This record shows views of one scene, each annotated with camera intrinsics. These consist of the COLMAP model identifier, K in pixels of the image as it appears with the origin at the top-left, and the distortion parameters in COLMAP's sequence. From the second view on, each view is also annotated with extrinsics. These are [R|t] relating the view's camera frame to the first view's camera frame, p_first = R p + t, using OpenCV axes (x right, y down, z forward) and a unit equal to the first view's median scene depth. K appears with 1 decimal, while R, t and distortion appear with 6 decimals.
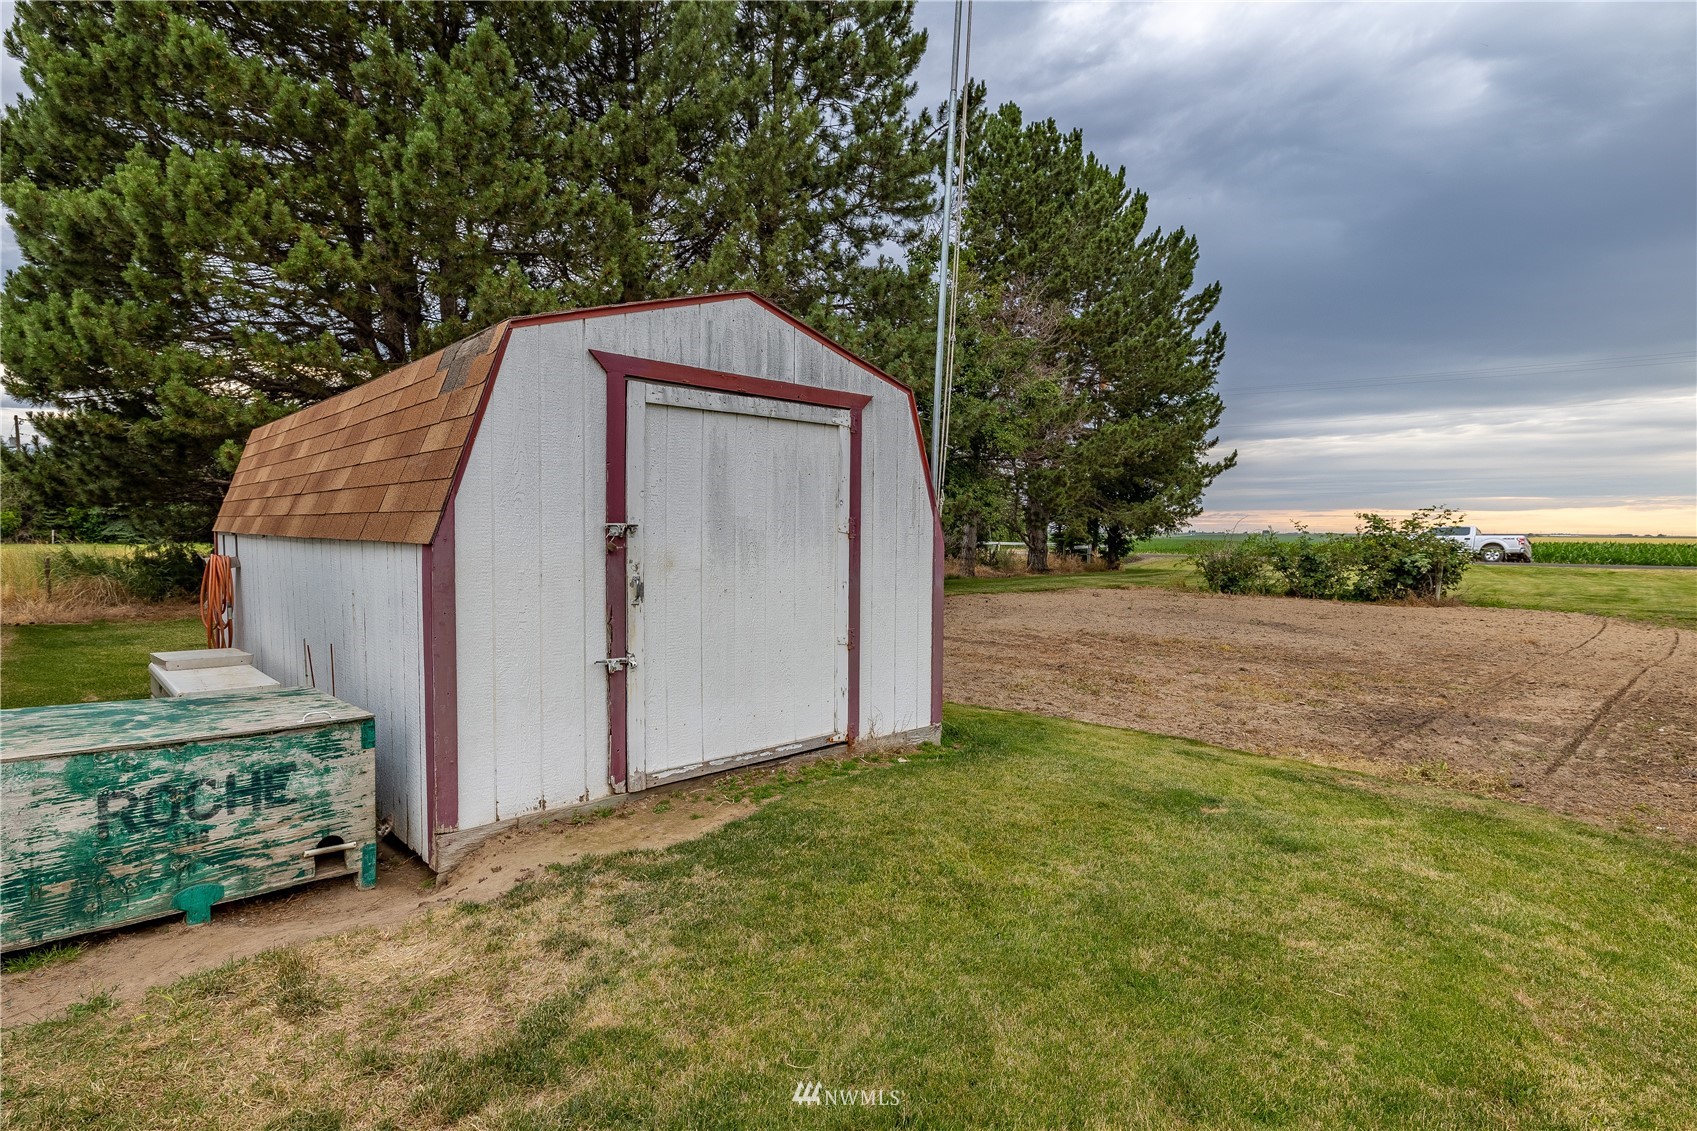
lens RADIAL K [[865.0, 0, 848.5], [0, 865.0, 565.5], [0, 0, 1]] dist [-0.005624, 0.002471]
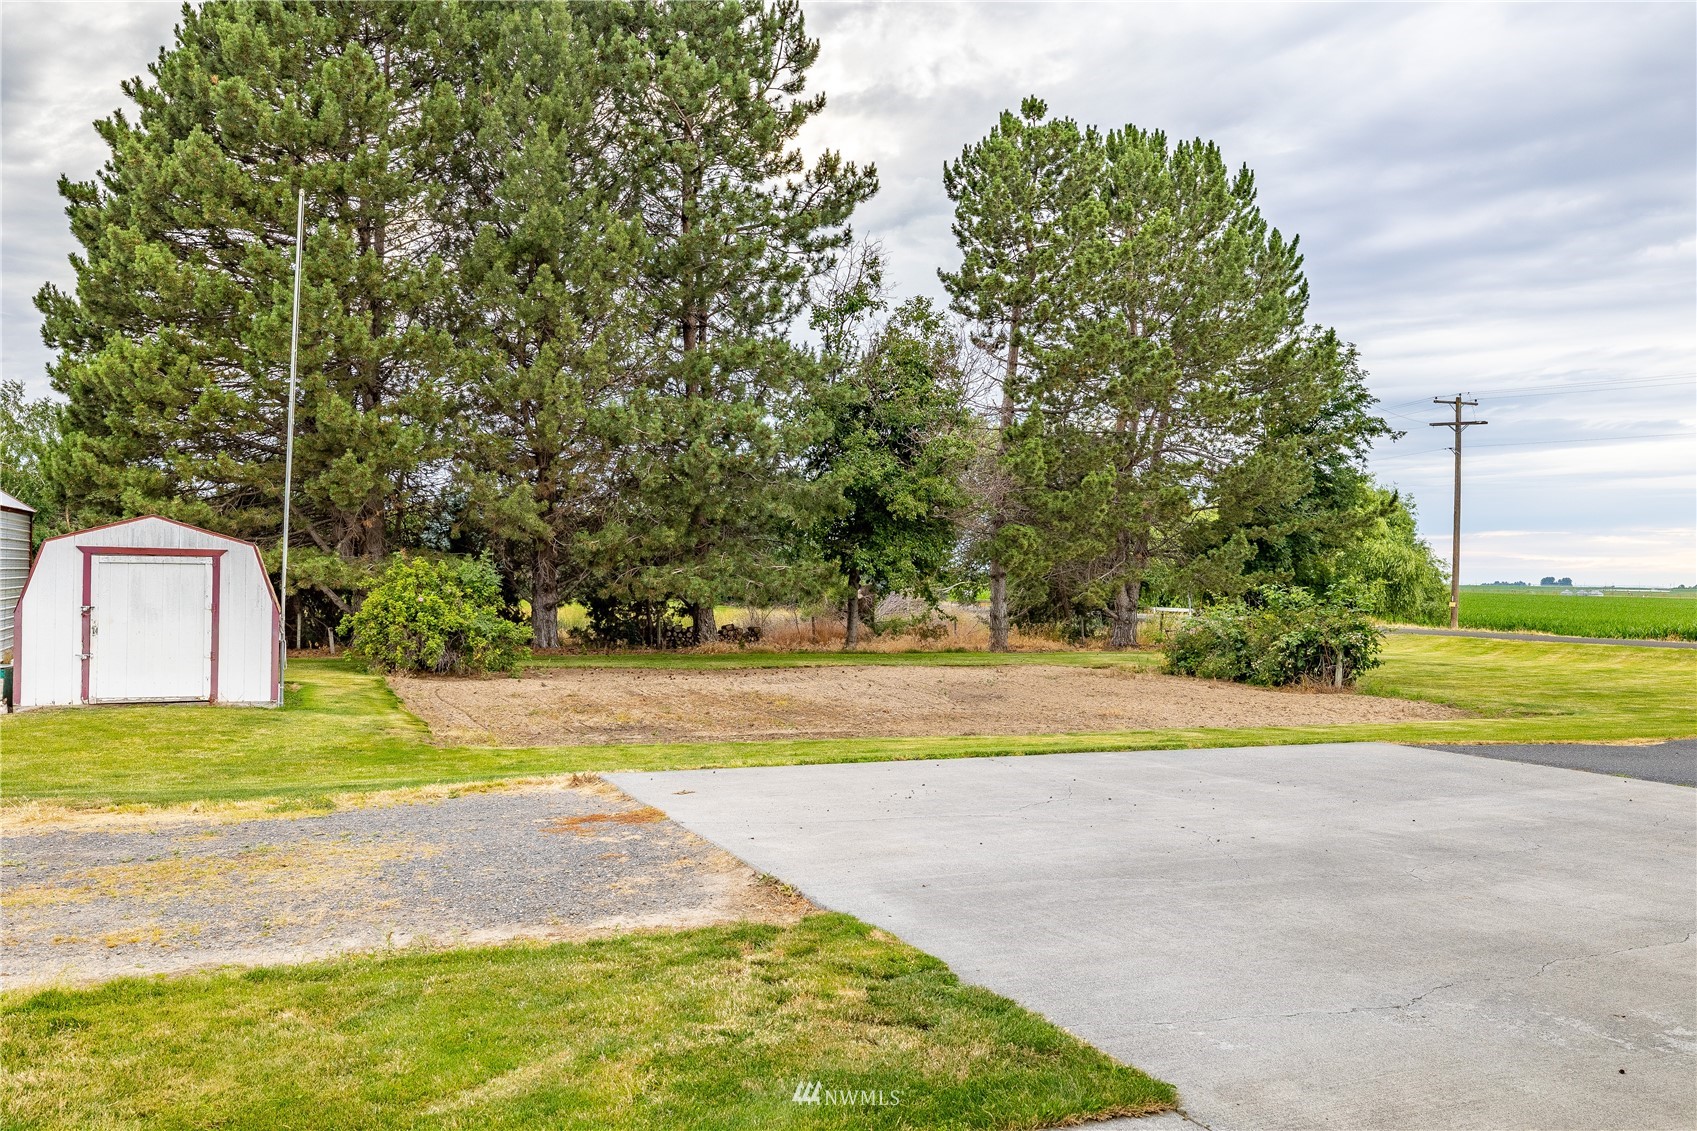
lens RADIAL K [[1362.3, 0, 848.5], [0, 1362.3, 565.5], [0, 0, 1]] dist [-0.000813, -0.003224]
pose [[0.941784, 0.005040, -0.336182, 3.528251], [-0.022228, 0.998633, -0.047299, -0.026004], [0.335484, 0.052019, 0.940609, -2.318086]]
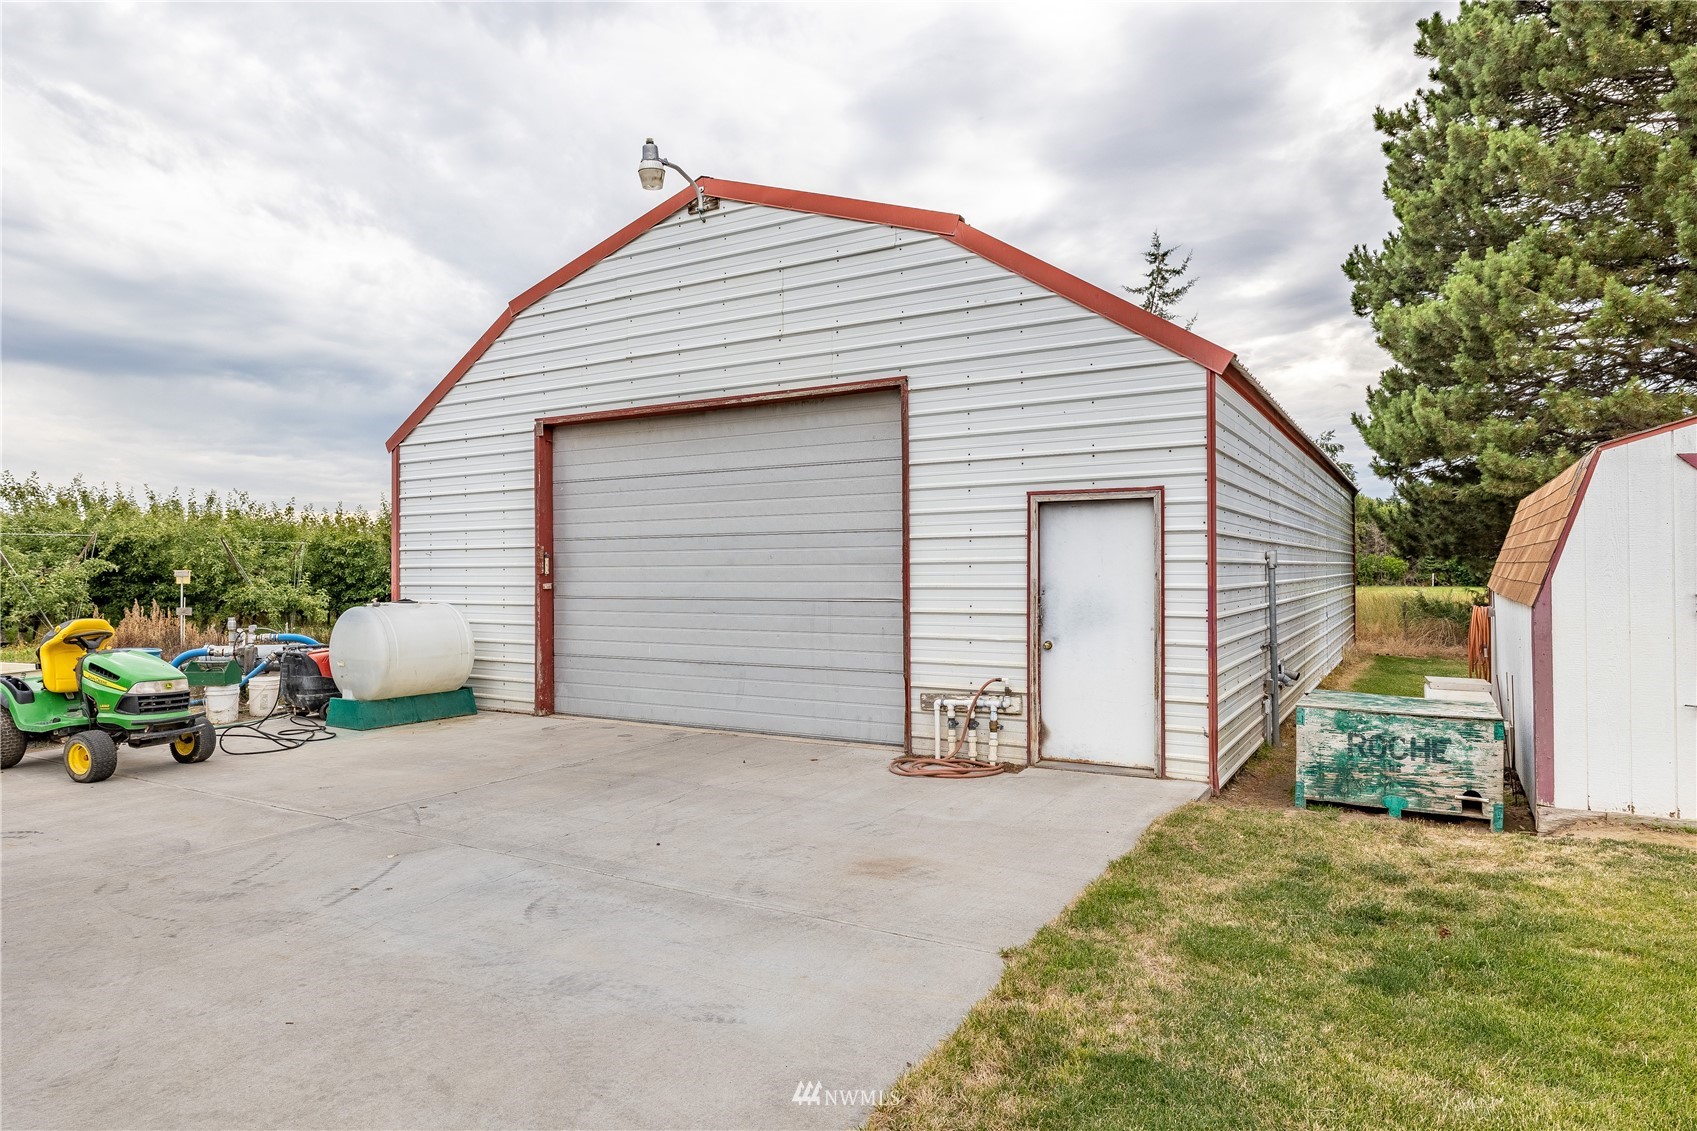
lens RADIAL K [[995.9, 0, 848.5], [0, 995.9, 565.5], [0, 0, 1]] dist [-0.005212, -0.001212]
pose [[0.284021, -0.013761, -0.958719, 0.718369], [-0.030007, 0.999280, -0.023233, -0.017765], [0.958348, 0.035367, 0.283404, -0.541630]]
